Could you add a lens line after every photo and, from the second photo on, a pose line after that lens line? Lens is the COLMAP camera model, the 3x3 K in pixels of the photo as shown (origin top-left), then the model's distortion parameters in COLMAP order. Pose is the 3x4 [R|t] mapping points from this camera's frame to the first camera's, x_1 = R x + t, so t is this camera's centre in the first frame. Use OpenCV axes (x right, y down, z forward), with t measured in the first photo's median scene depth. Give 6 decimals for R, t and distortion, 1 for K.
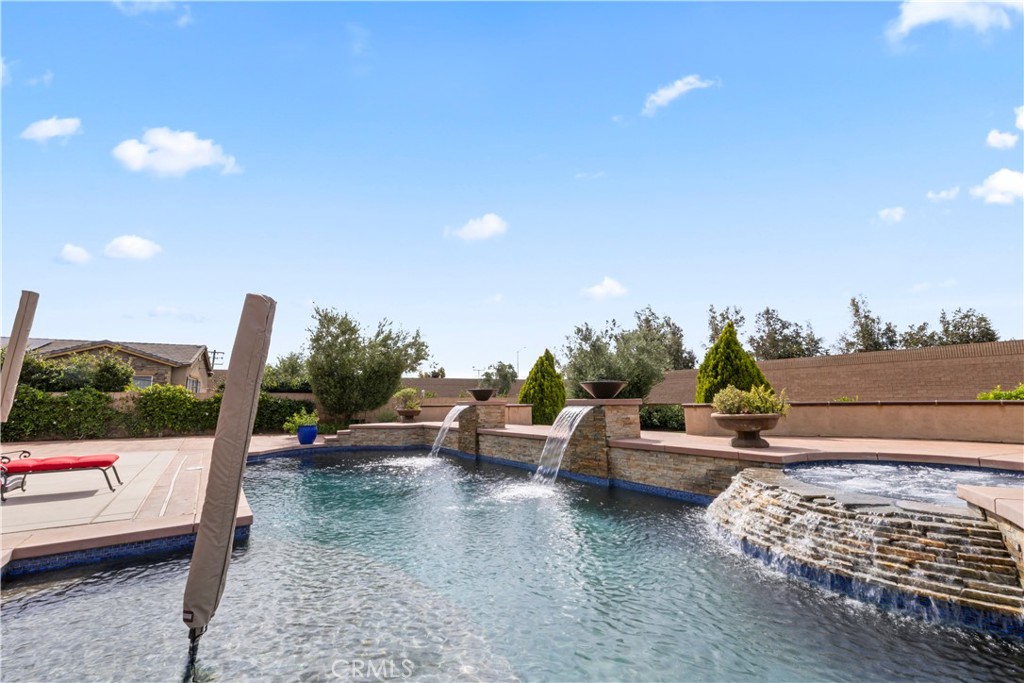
lens RADIAL K [[423.5, 0, 496.0], [0, 423.5, 344.1], [0, 0, 1]] dist [-0.001612, -0.000151]
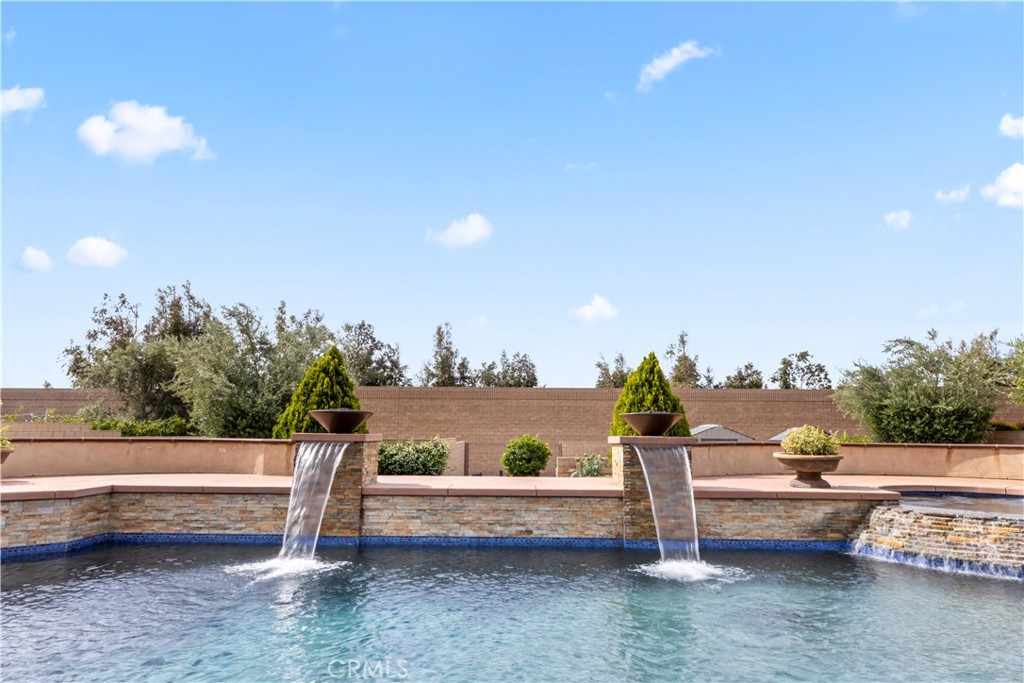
lens RADIAL K [[613.9, 0, 482.1], [0, 613.9, 341.3], [0, 0, 1]] dist [0.003360, 0.000992]
pose [[0.573202, 0.139359, 0.807477, -0.270096], [-0.126941, 0.988637, -0.080514, 0.028699], [-0.809522, -0.056351, 0.584379, 0.198511]]
